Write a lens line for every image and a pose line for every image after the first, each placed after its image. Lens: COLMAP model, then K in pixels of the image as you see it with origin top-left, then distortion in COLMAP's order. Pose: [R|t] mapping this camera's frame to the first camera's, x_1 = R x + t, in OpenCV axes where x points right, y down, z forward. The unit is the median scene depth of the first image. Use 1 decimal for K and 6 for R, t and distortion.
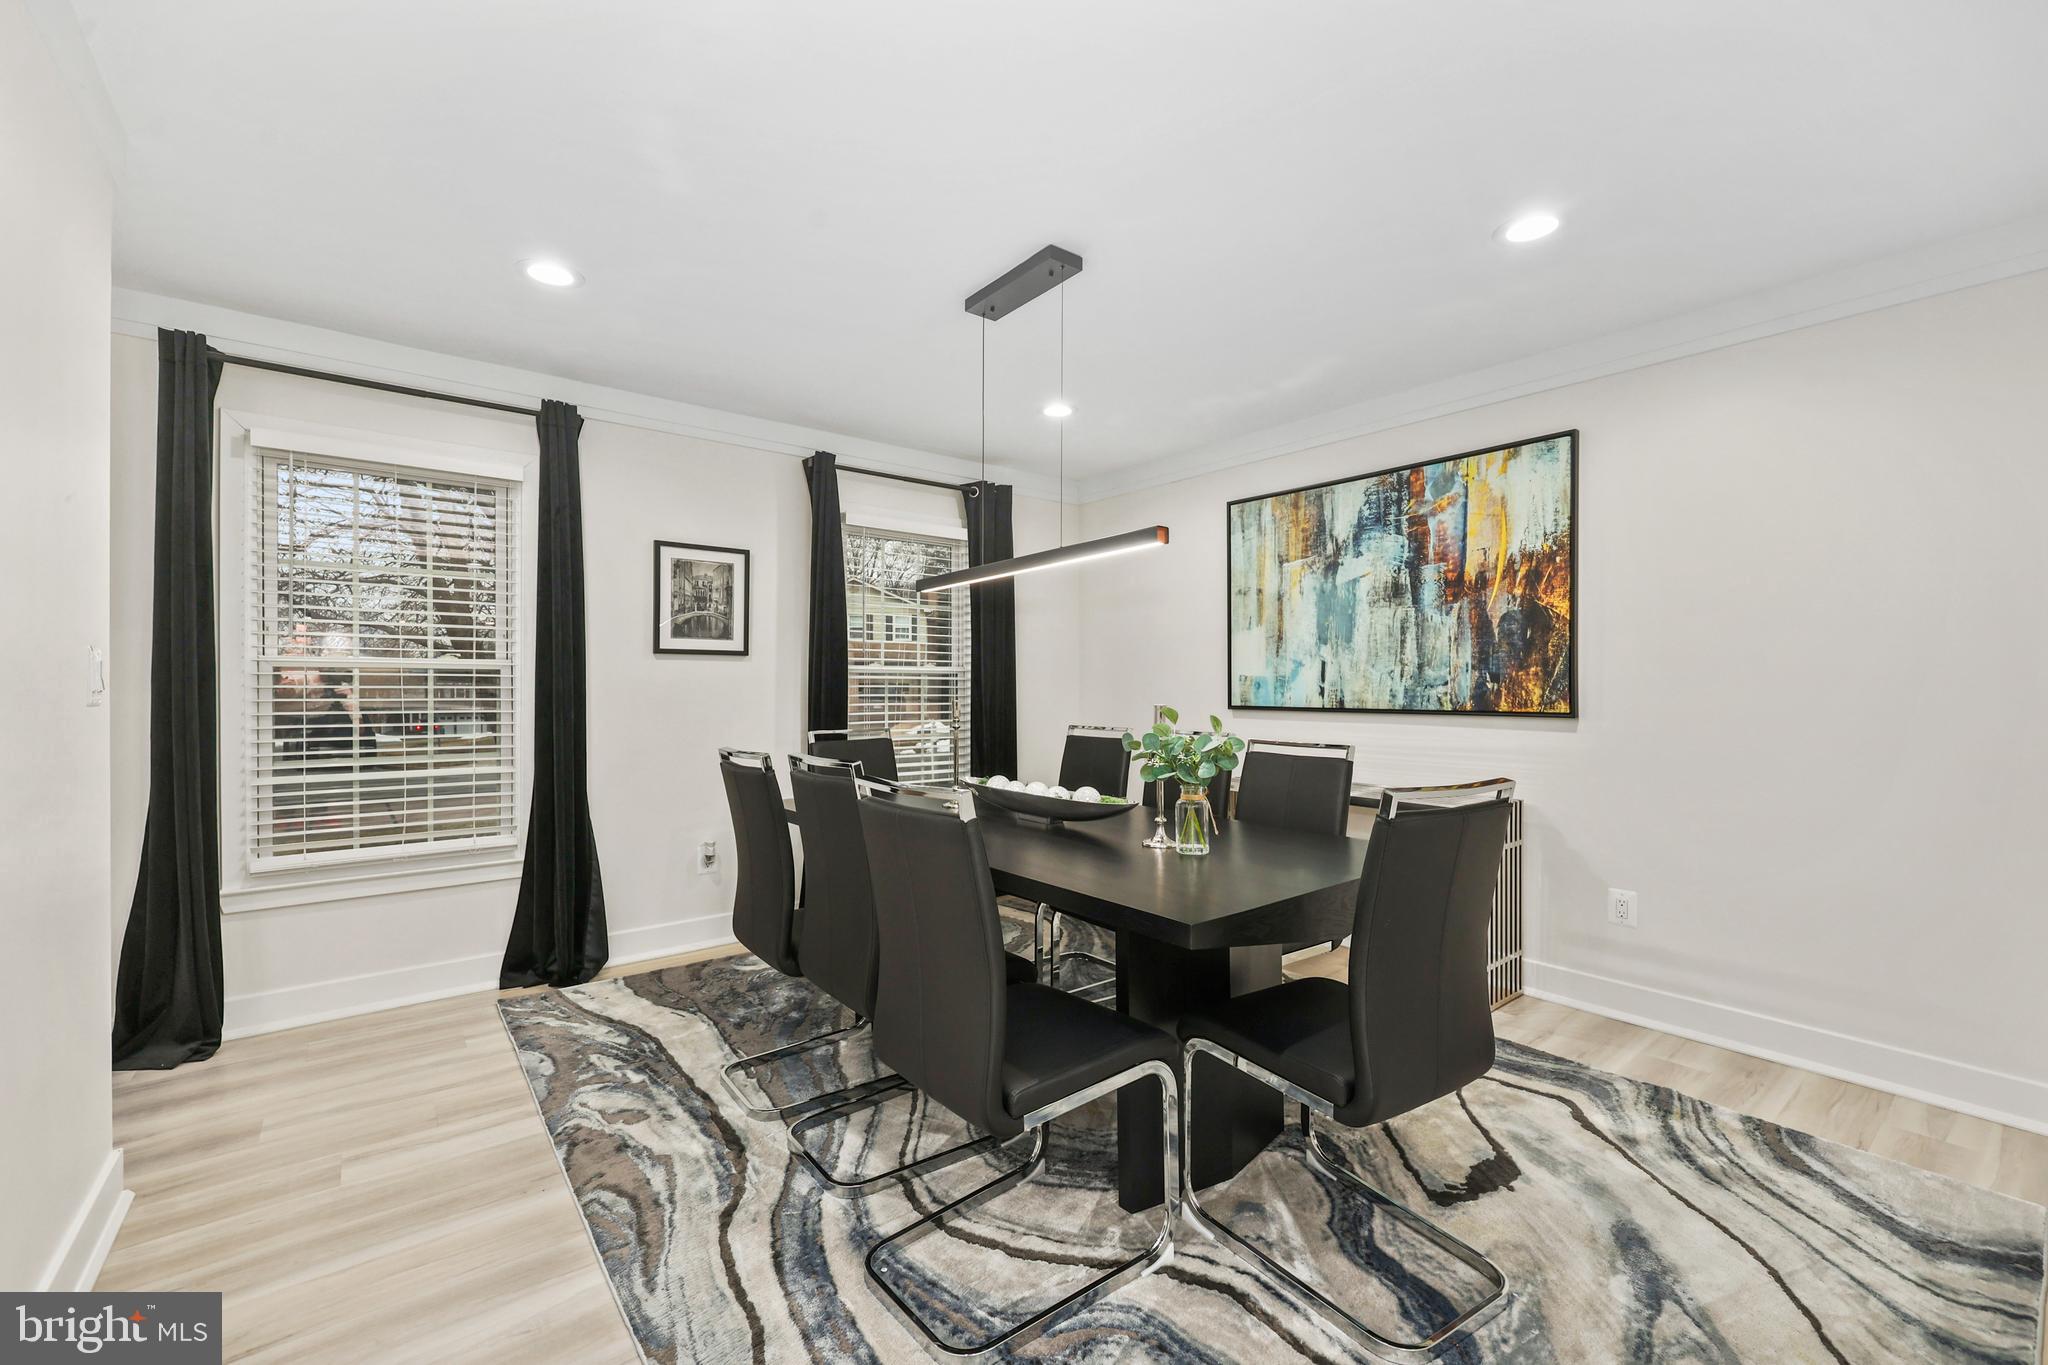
lens RADIAL K [[818.2, 0, 1026.8], [0, 818.2, 685.3], [0, 0, 1]] dist [-0.001968, -0.000269]
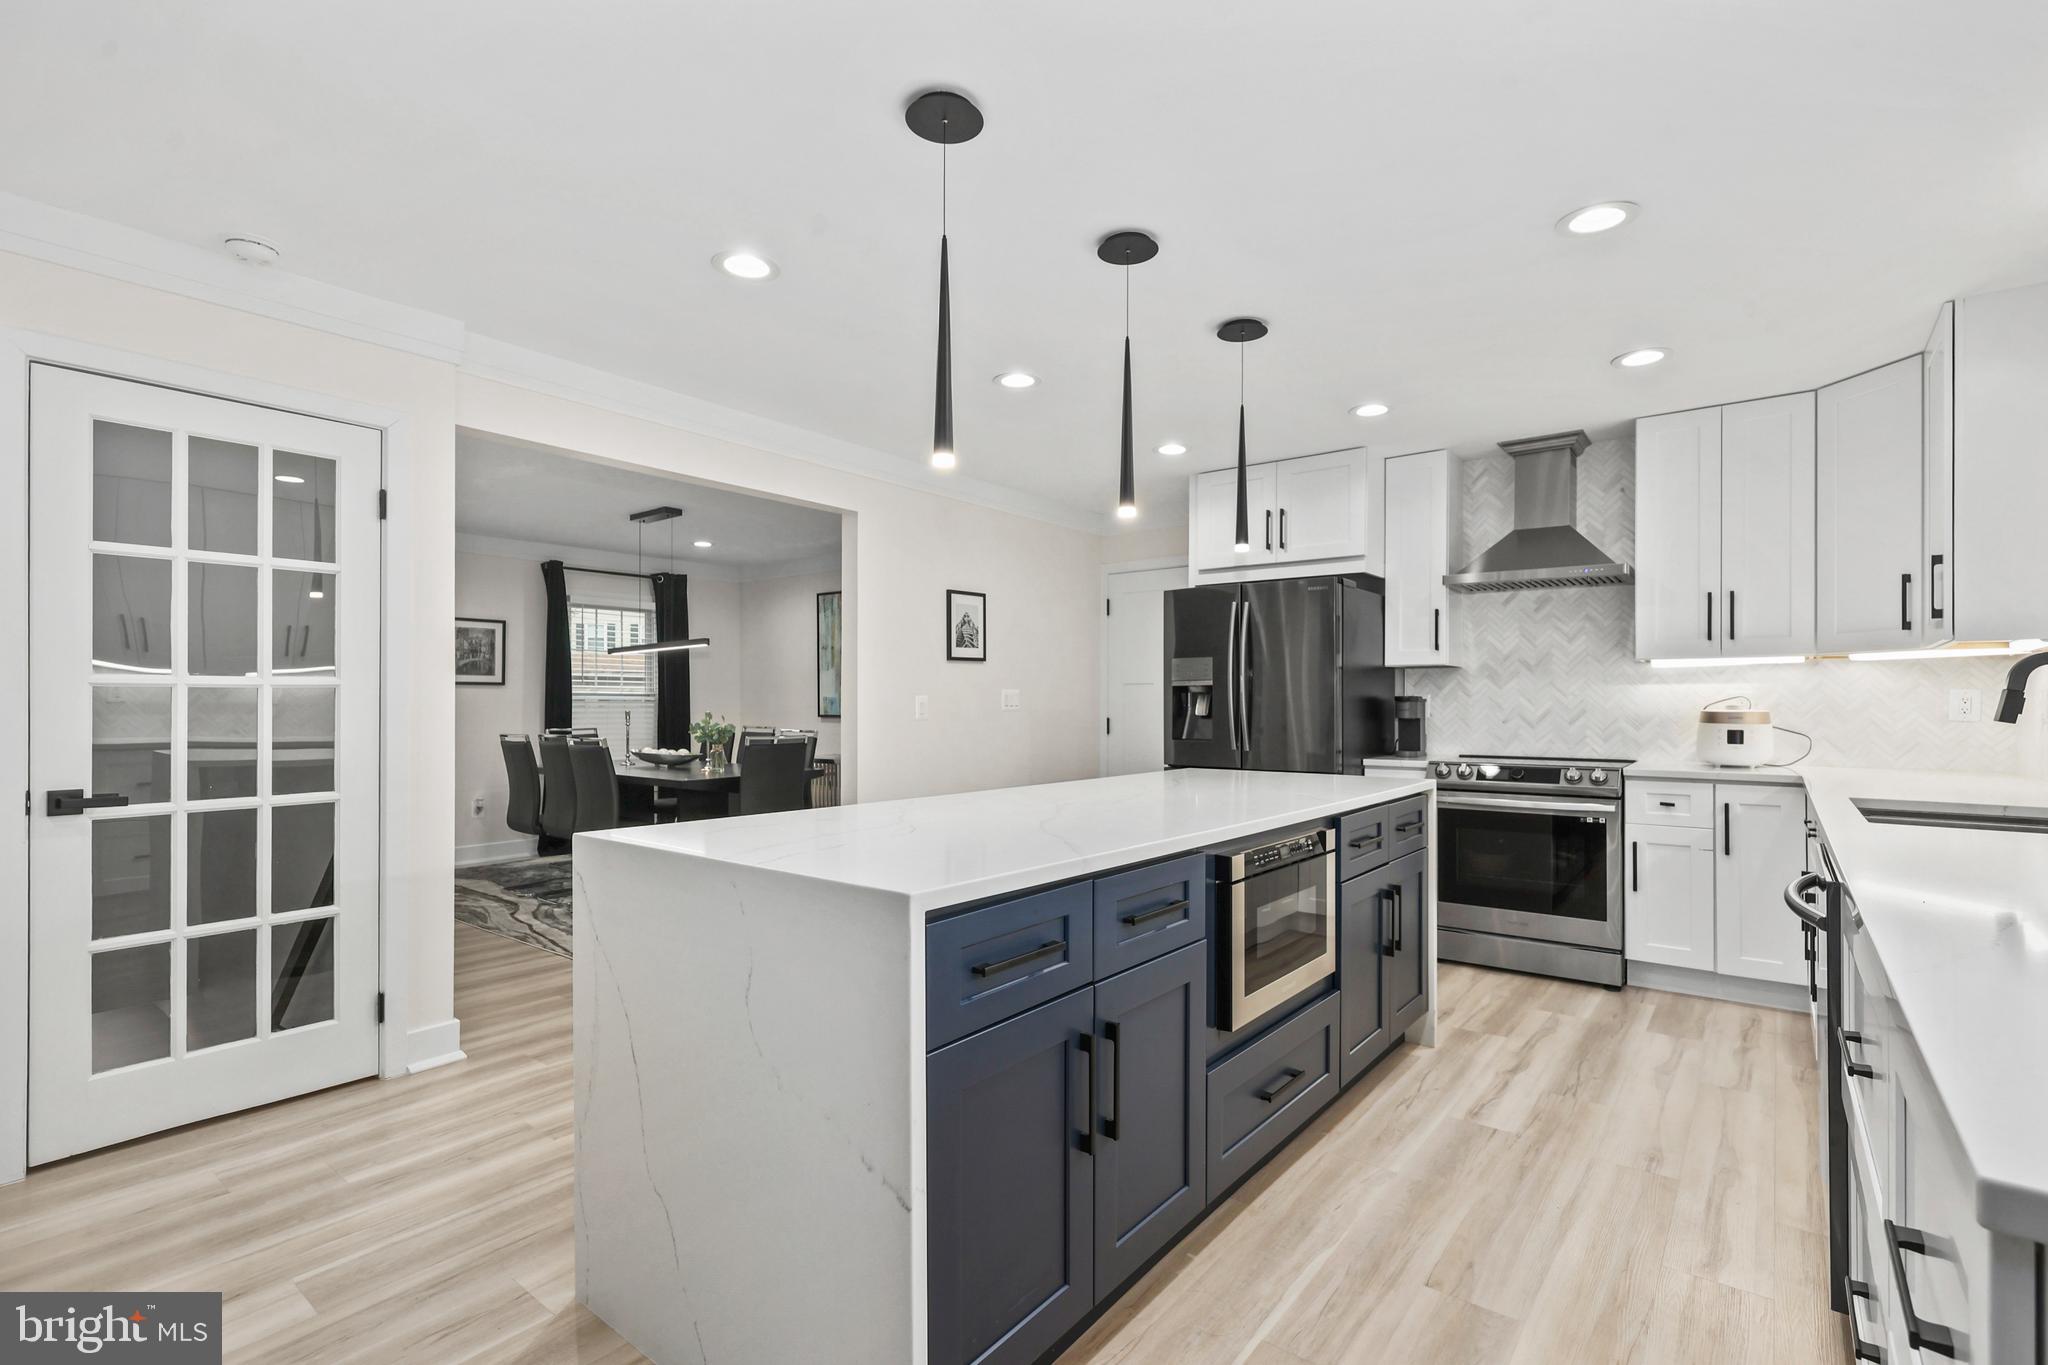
lens RADIAL K [[930.3, 0, 1025.2], [0, 930.3, 702.5], [0, 0, 1]] dist [0.002020, 0.000278]
pose [[0.975168, 0.000385, 0.221466, 0.275709], [-0.000057, 0.999999, -0.001485, 0.001357], [-0.221467, 0.001435, 0.975167, -1.100568]]
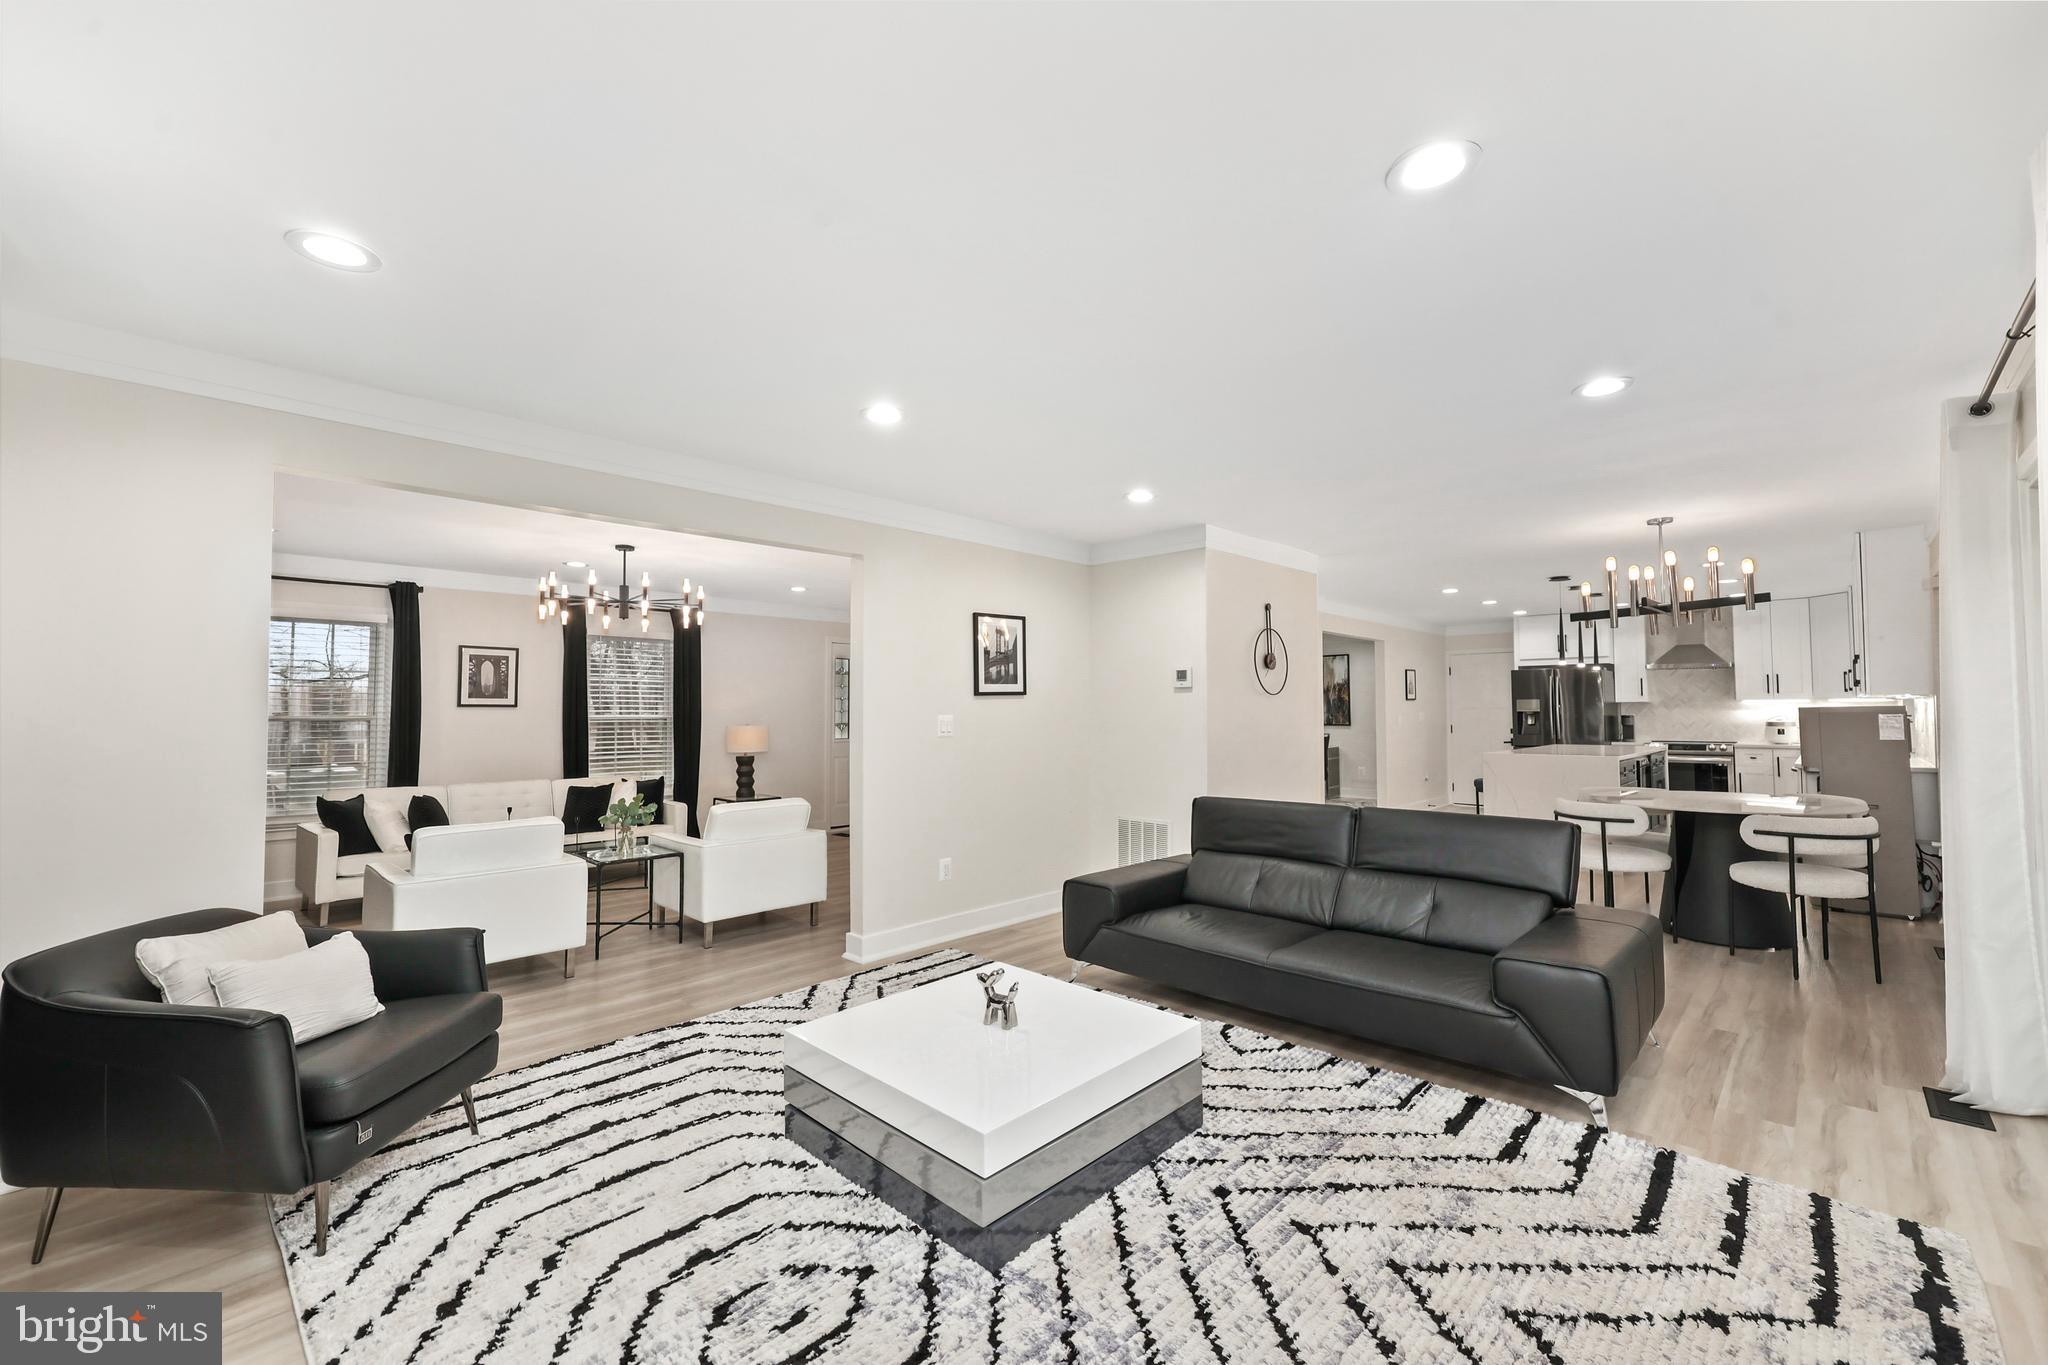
lens RADIAL K [[818.2, 0, 1026.8], [0, 818.2, 685.3], [0, 0, 1]] dist [-0.001968, -0.000269]
pose [[0.992706, -0.003529, 0.120507, -1.119608], [0.007835, 0.999347, -0.035282, -0.028482], [-0.120303, 0.035969, 0.992085, -2.304746]]
